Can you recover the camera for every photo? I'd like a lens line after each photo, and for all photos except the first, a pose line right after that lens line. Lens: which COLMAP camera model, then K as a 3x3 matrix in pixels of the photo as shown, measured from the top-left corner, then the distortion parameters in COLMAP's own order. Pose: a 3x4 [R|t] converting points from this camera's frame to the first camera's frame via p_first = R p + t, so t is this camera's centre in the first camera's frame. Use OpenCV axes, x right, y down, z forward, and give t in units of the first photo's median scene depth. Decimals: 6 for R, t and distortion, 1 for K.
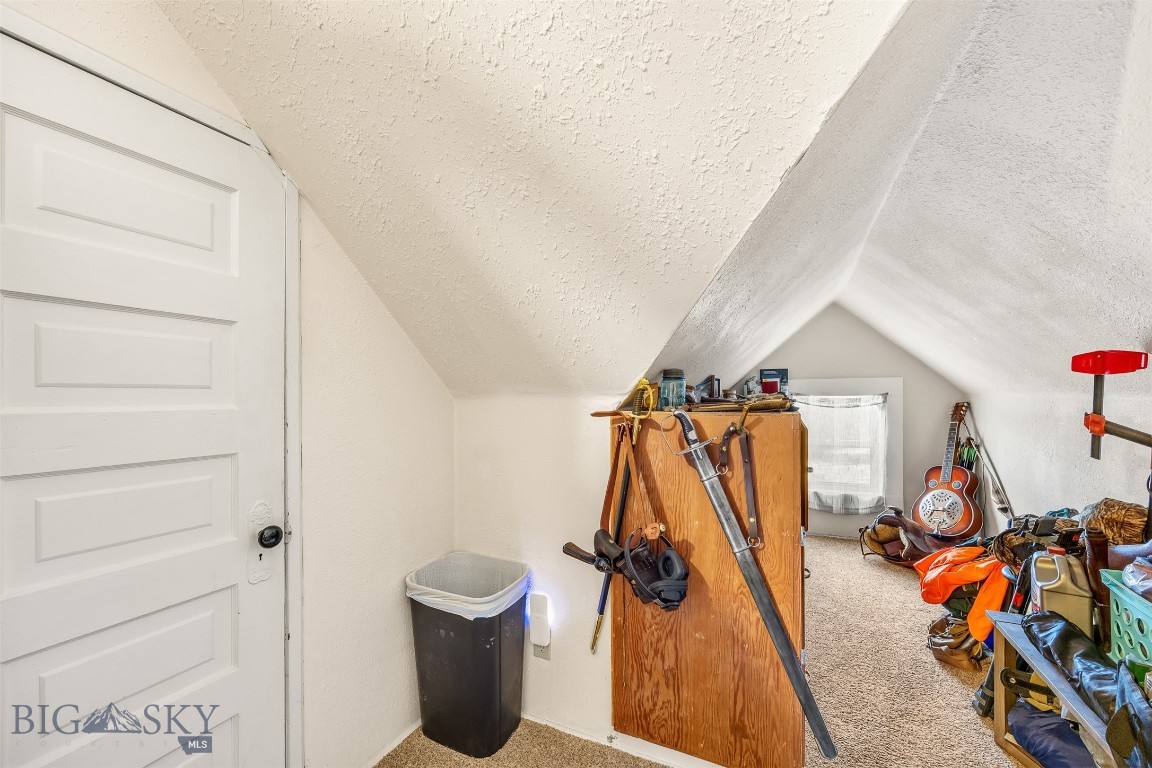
lens RADIAL K [[449.9, 0, 566.5], [0, 449.9, 395.4], [0, 0, 1]] dist [-0.005311, -0.001067]
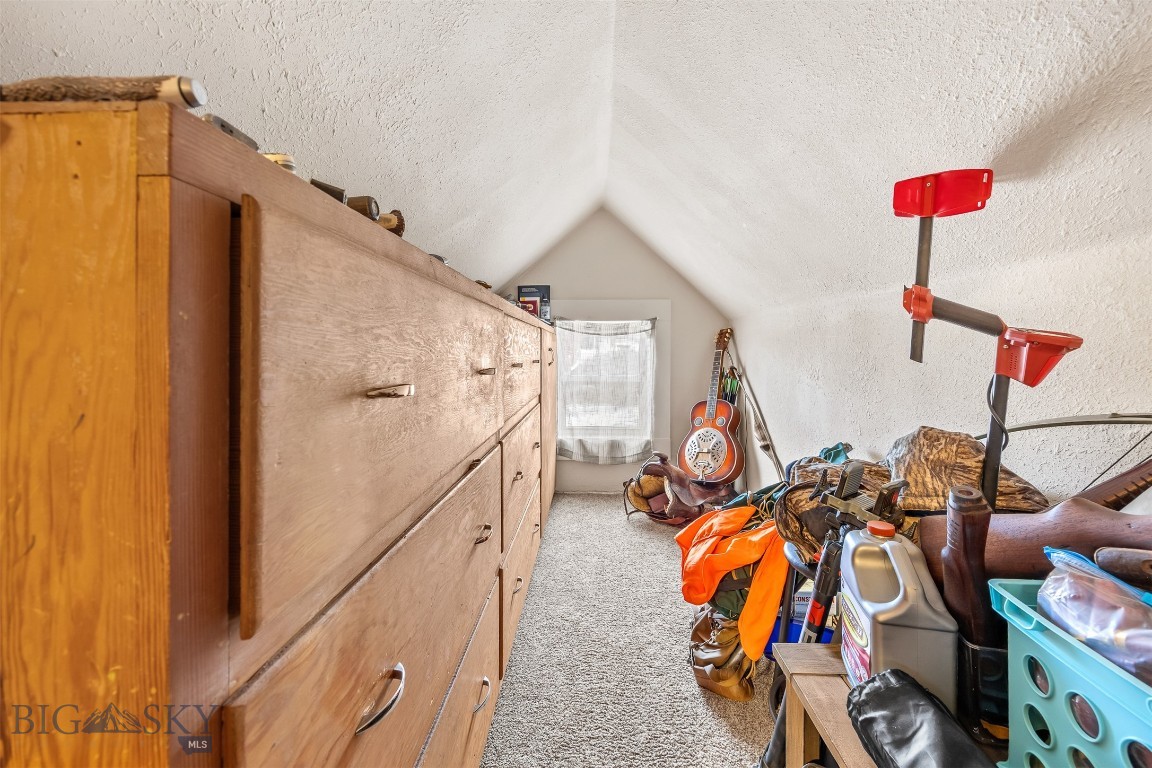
lens RADIAL K [[449.9, 0, 567.7], [0, 449.9, 351.5], [0, 0, 1]] dist [-0.005311, -0.001067]
pose [[0.921648, 0.007657, 0.387952, 0.378214], [-0.008878, 0.999960, 0.001355, 0.096079], [-0.387926, -0.004694, 0.921679, 0.456159]]
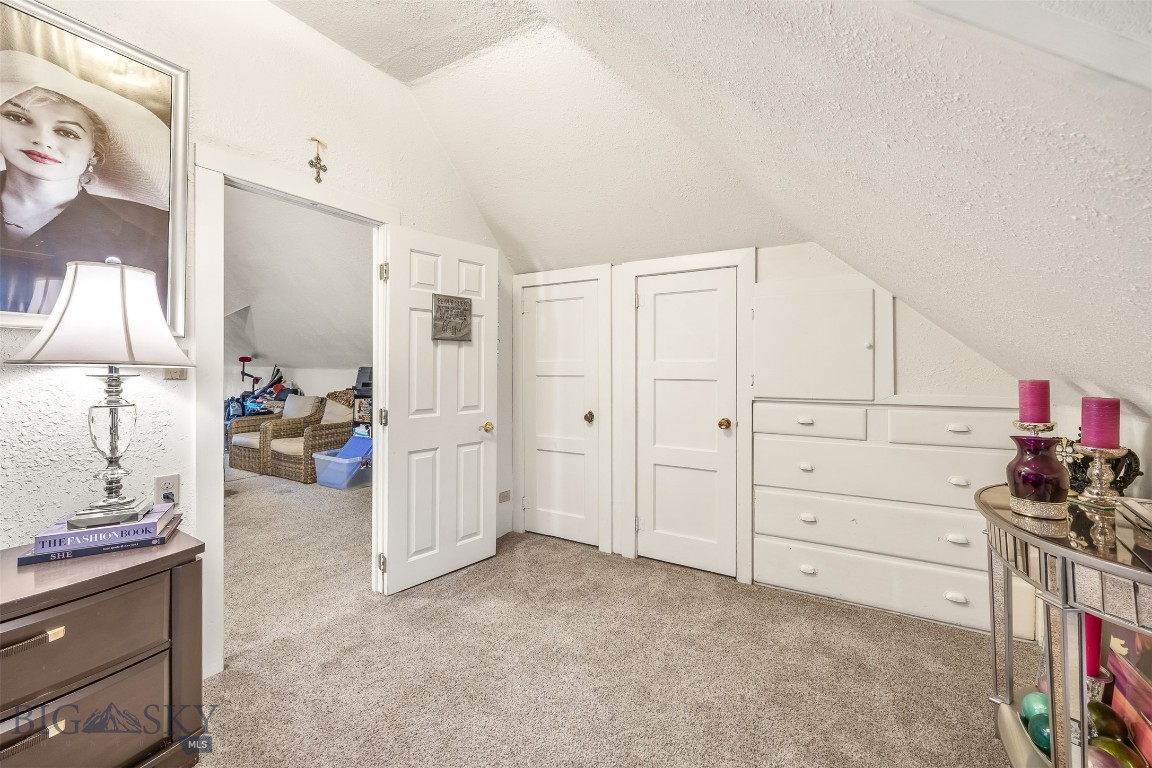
lens RADIAL K [[449.9, 0, 579.3], [0, 449.9, 364.9], [0, 0, 1]] dist [-0.005311, -0.001067]
pose [[0.058388, 0.010897, 0.998234, -2.130618], [-0.002802, 0.999938, -0.010751, 0.014501], [-0.998290, -0.002170, 0.058415, -1.805597]]
